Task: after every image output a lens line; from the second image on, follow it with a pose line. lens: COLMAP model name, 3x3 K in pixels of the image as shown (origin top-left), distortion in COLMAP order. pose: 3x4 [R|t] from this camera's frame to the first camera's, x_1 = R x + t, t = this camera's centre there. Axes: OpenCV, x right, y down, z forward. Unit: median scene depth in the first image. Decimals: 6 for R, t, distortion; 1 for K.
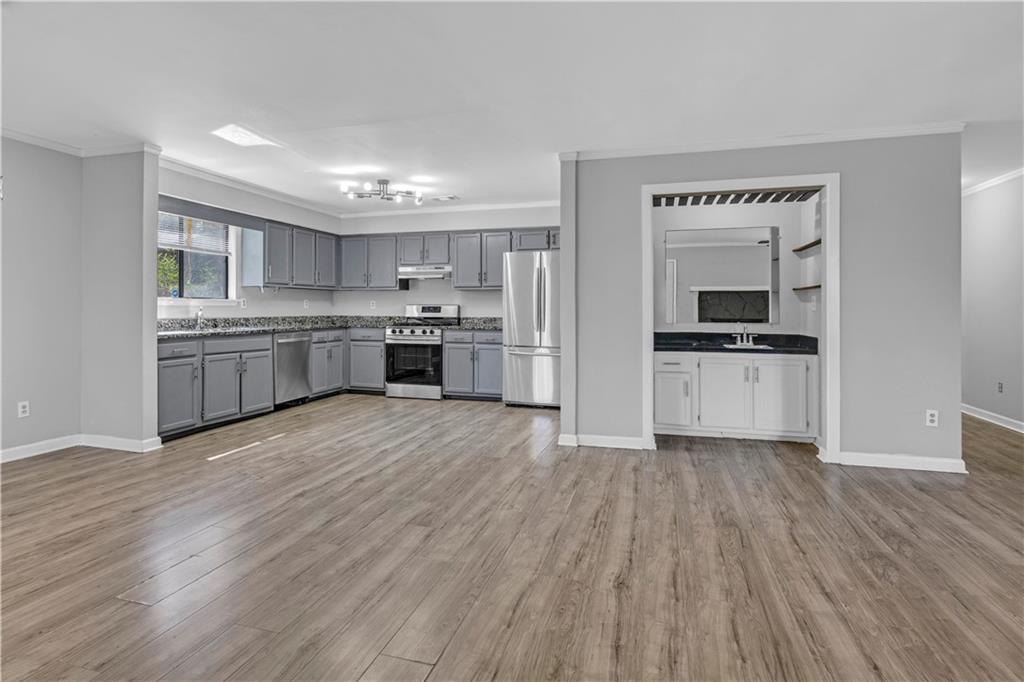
lens RADIAL K [[518.1, 0, 514.2], [0, 518.1, 307.4], [0, 0, 1]] dist [-0.008840, -0.000033]
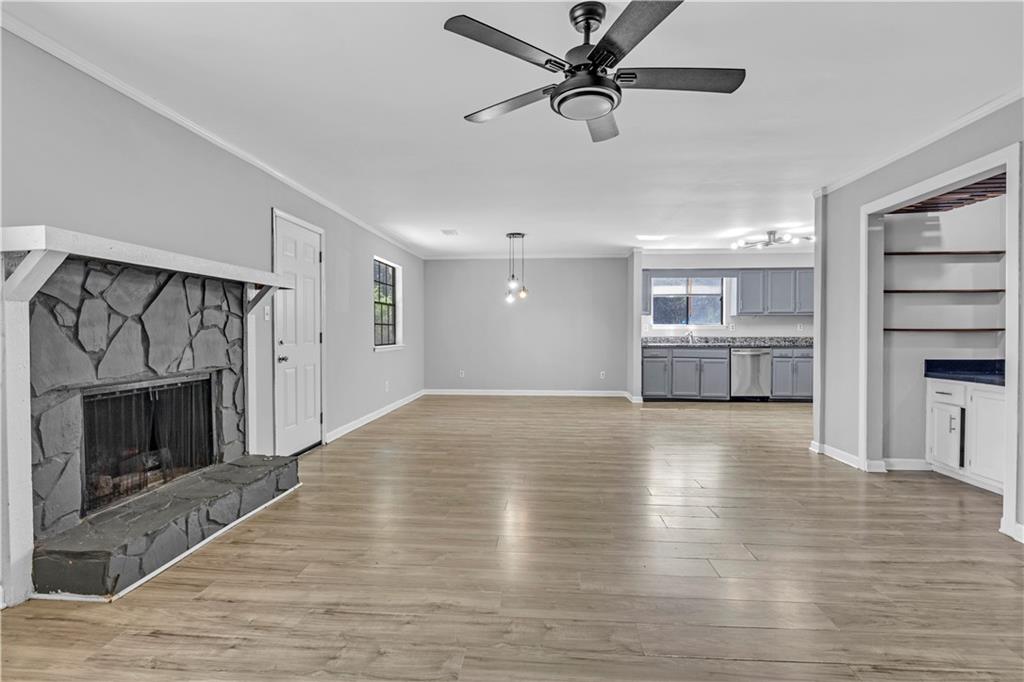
lens RADIAL K [[518.1, 0, 514.0], [0, 518.1, 336.3], [0, 0, 1]] dist [-0.008840, -0.000033]
pose [[0.200164, 0.007538, -0.979733, 0.987476], [0.001036, 0.999968, 0.007905, 0.006296], [0.979762, -0.002597, 0.200150, 0.126543]]
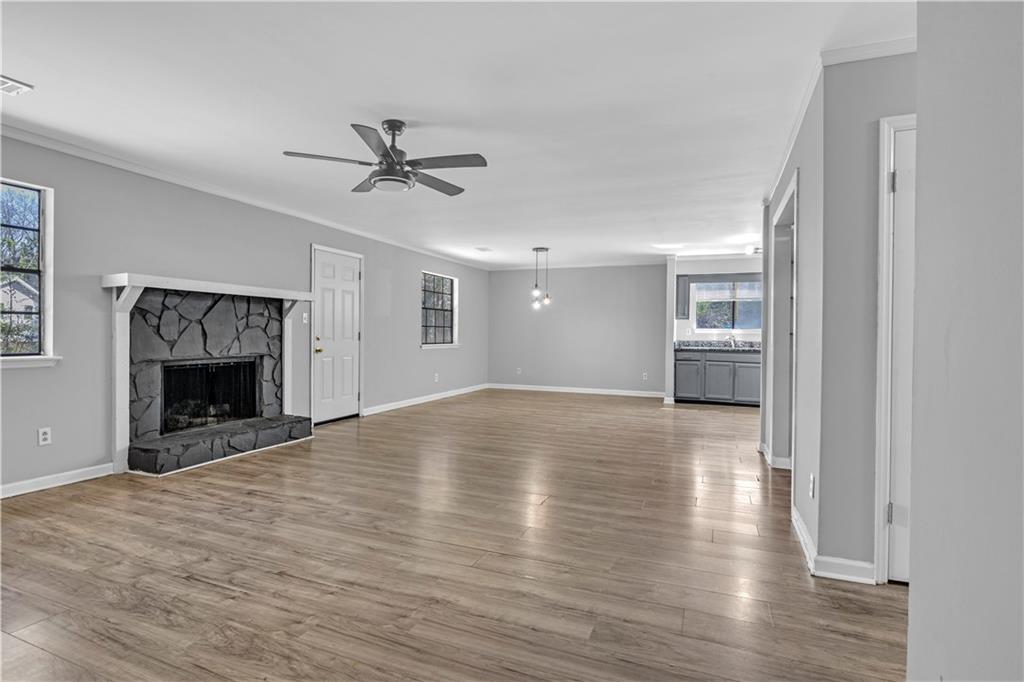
lens RADIAL K [[518.1, 0, 512.3], [0, 518.1, 339.3], [0, 0, 1]] dist [-0.008840, -0.000033]
pose [[-0.109602, 0.007556, -0.993947, 1.234137], [-0.010664, 0.999905, 0.008778, 0.008845], [0.993918, 0.011562, -0.109511, 0.524659]]
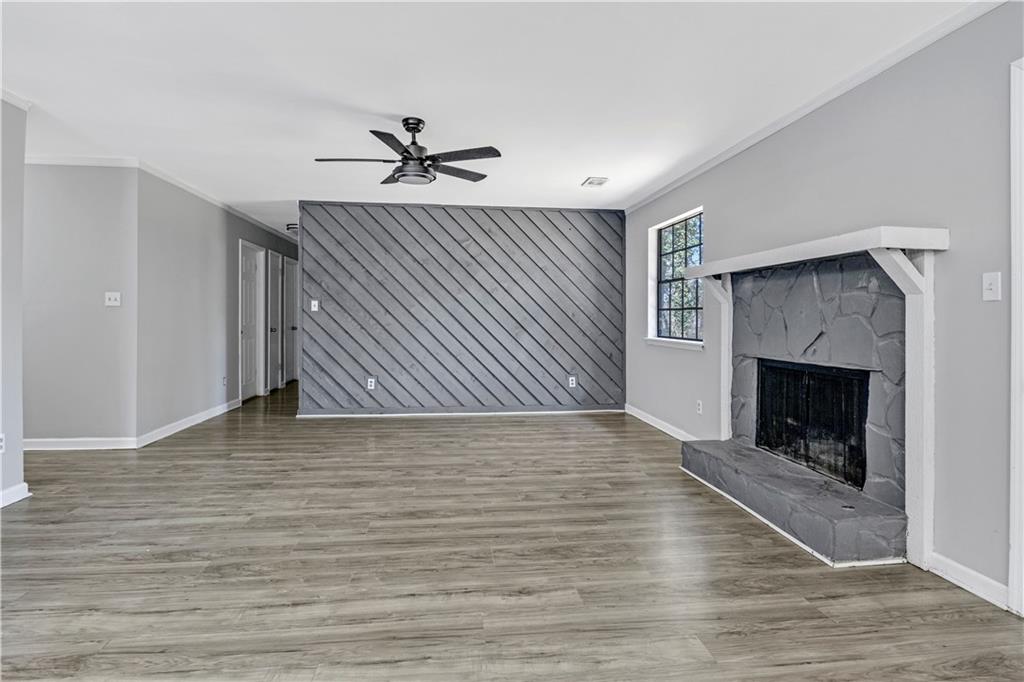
lens RADIAL K [[518.1, 0, 504.2], [0, 518.1, 320.6], [0, 0, 1]] dist [-0.008840, -0.000033]
pose [[-0.374516, -0.010372, 0.927162, -0.194634], [-0.008254, 0.999935, 0.007852, 0.003808], [-0.927184, -0.004712, -0.374578, 0.442983]]
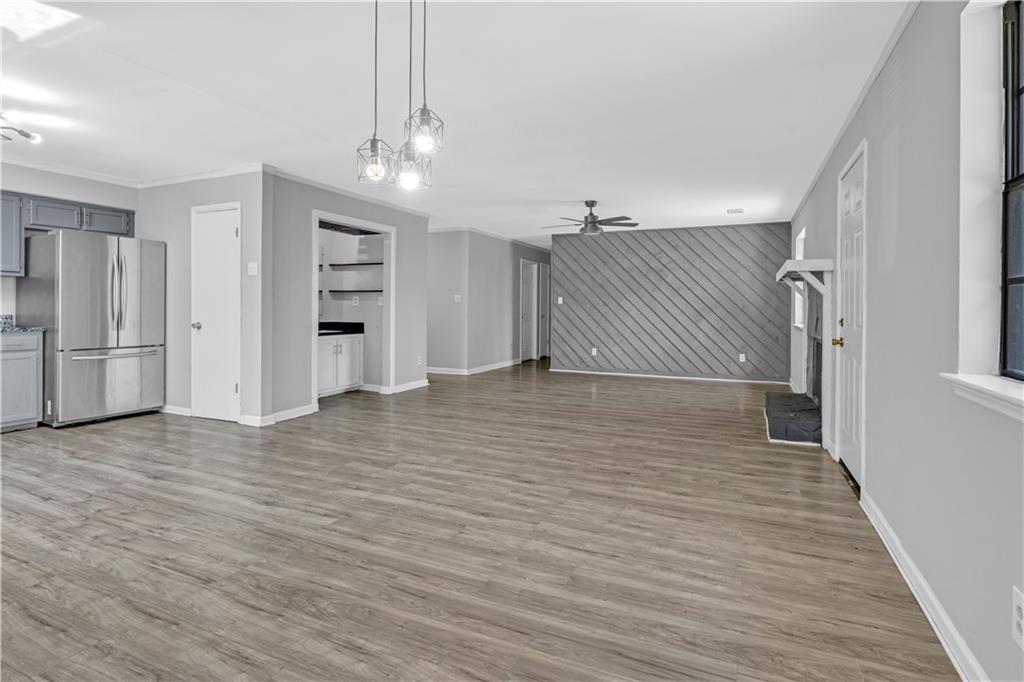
lens RADIAL K [[518.1, 0, 502.8], [0, 518.1, 305.8], [0, 0, 1]] dist [-0.008840, -0.000033]
pose [[0.164964, -0.000708, 0.986299, -0.852211], [-0.008114, 0.999965, 0.002075, -0.000718], [-0.986266, -0.008345, 0.164952, 0.288777]]
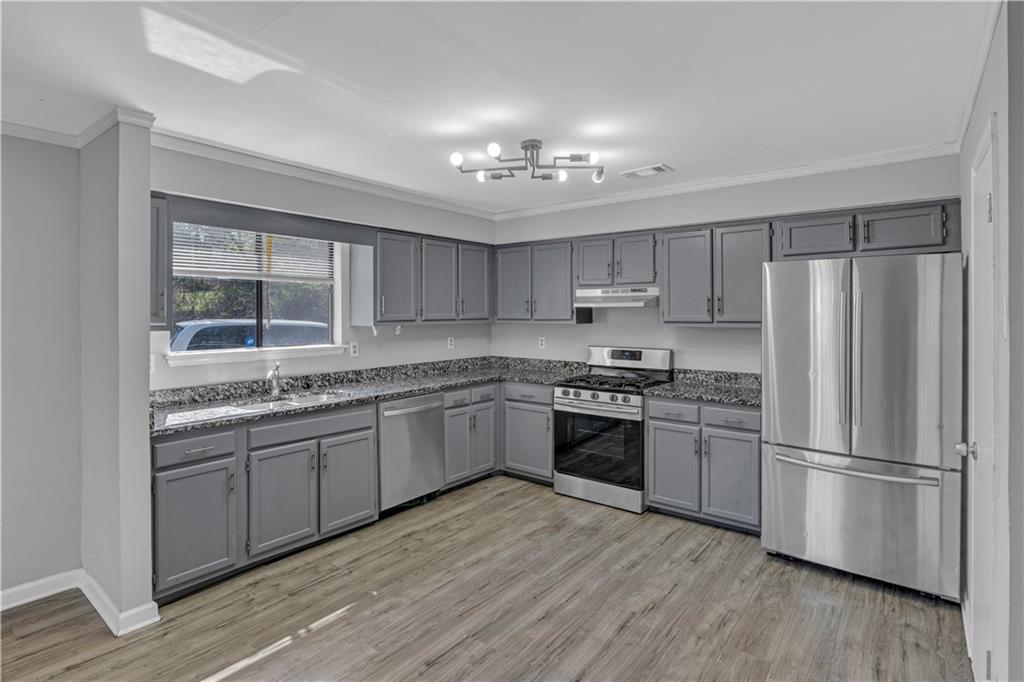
lens RADIAL K [[518.1, 0, 512.1], [0, 518.1, 312.4], [0, 0, 1]] dist [-0.008840, -0.000033]
pose [[0.923404, -0.002745, -0.383819, -0.068864], [0.003010, 0.999995, 0.000090, -0.072611], [0.383817, -0.001239, 0.923408, 0.541967]]
